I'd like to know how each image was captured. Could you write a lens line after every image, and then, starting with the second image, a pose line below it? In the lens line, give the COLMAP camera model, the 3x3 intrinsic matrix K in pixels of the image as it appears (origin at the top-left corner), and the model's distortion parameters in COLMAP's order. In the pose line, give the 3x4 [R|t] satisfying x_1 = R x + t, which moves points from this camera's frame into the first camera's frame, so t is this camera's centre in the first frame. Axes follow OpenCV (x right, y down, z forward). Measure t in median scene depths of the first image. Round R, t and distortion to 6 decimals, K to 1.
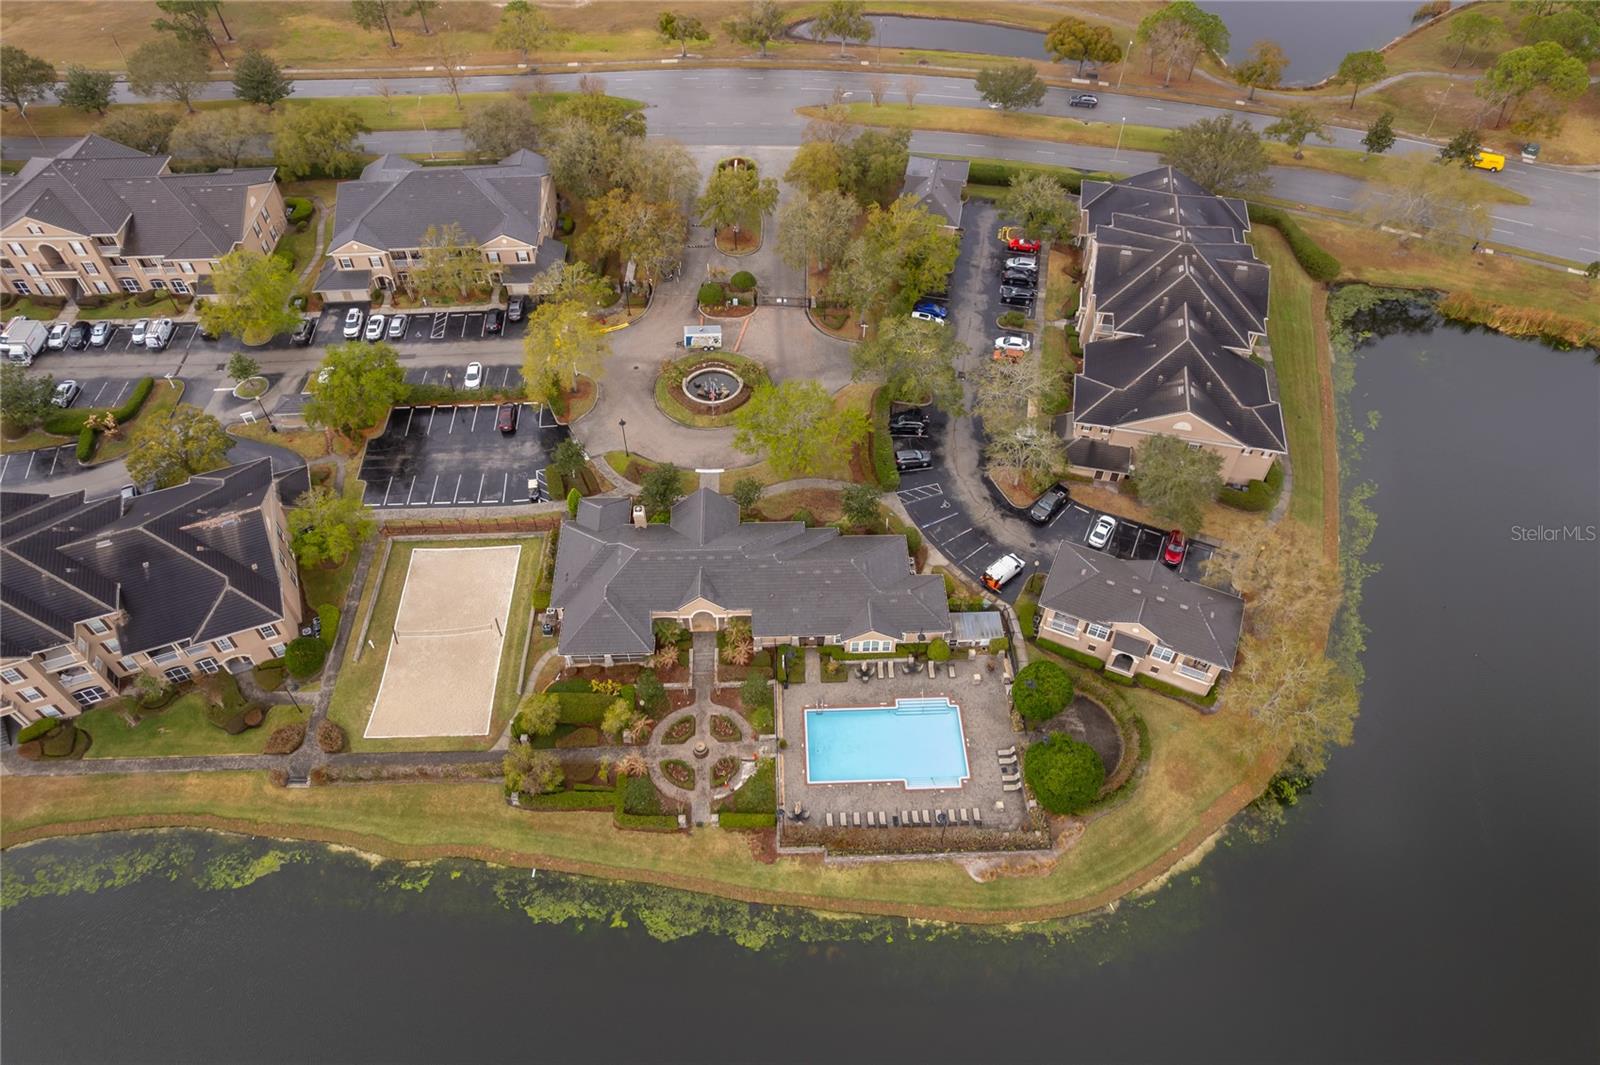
lens RADIAL K [[1033.9, 0, 800.0], [0, 1033.9, 532.5], [0, 0, 1]] dist [-0.078771, 0.083726]
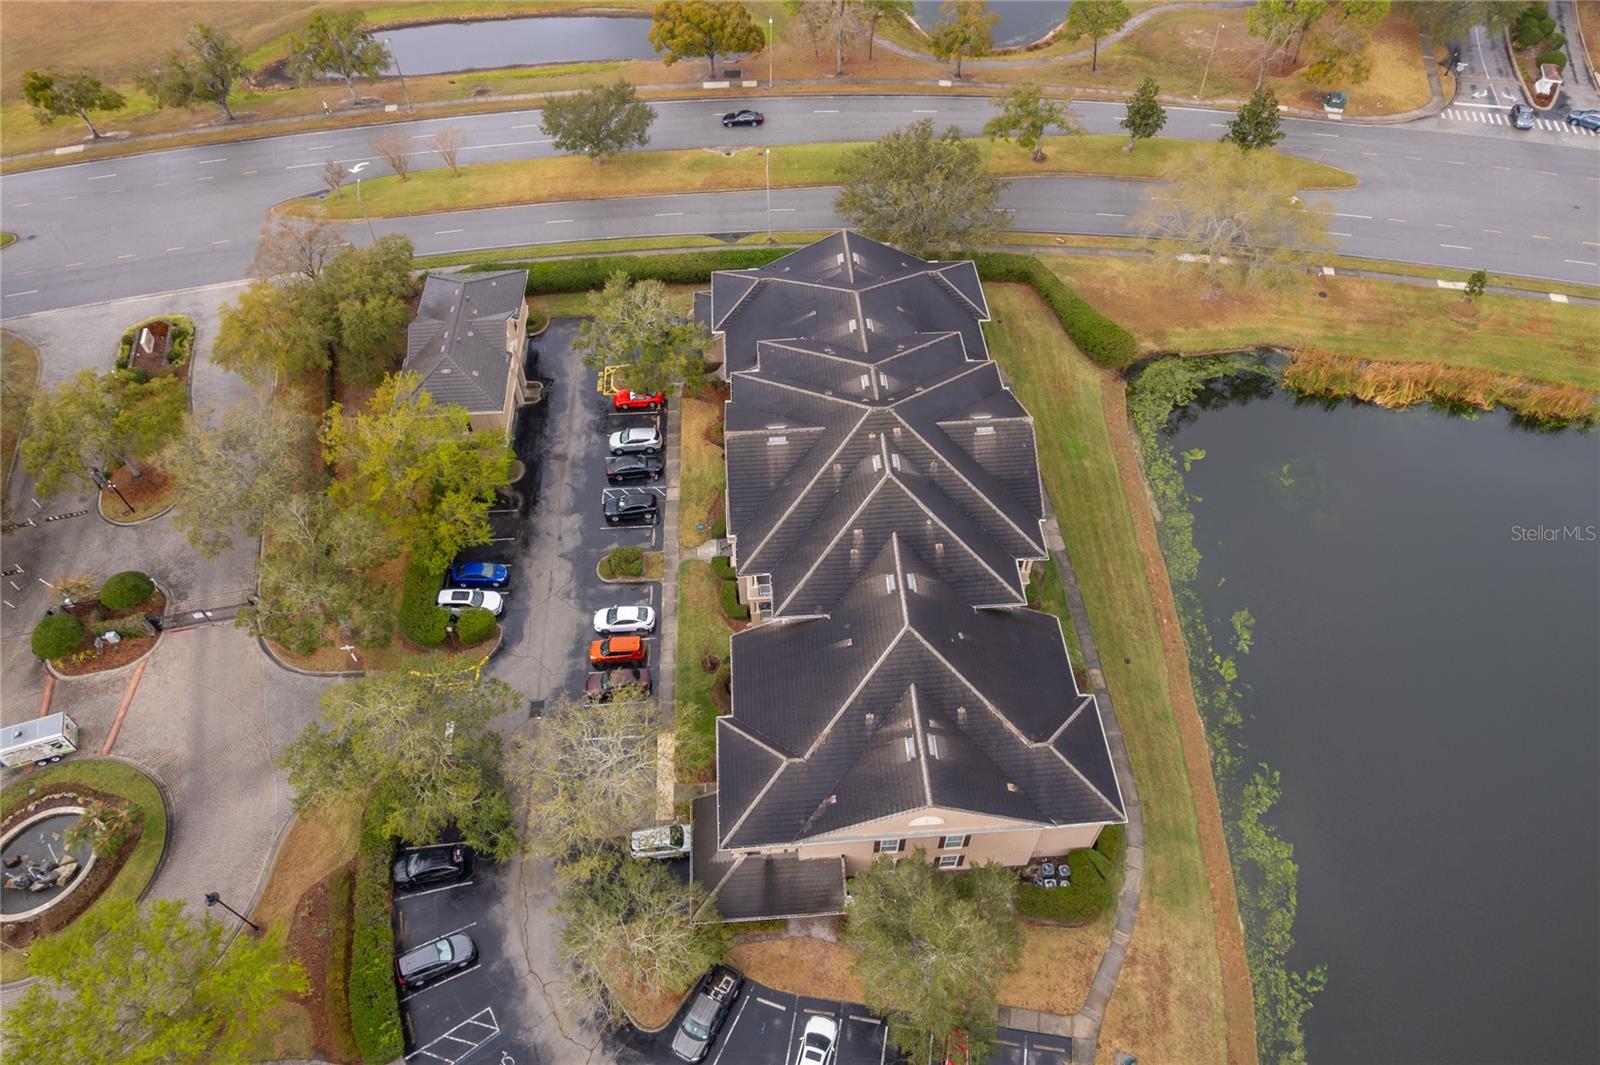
lens RADIAL K [[1033.9, 0, 800.0], [0, 1033.9, 532.5], [0, 0, 1]] dist [-0.078771, 0.083726]
pose [[0.966167, -0.210877, 0.148498, 0.207769], [0.205783, 0.977368, 0.049050, -0.218088], [-0.155480, -0.016832, 0.987696, 0.394881]]
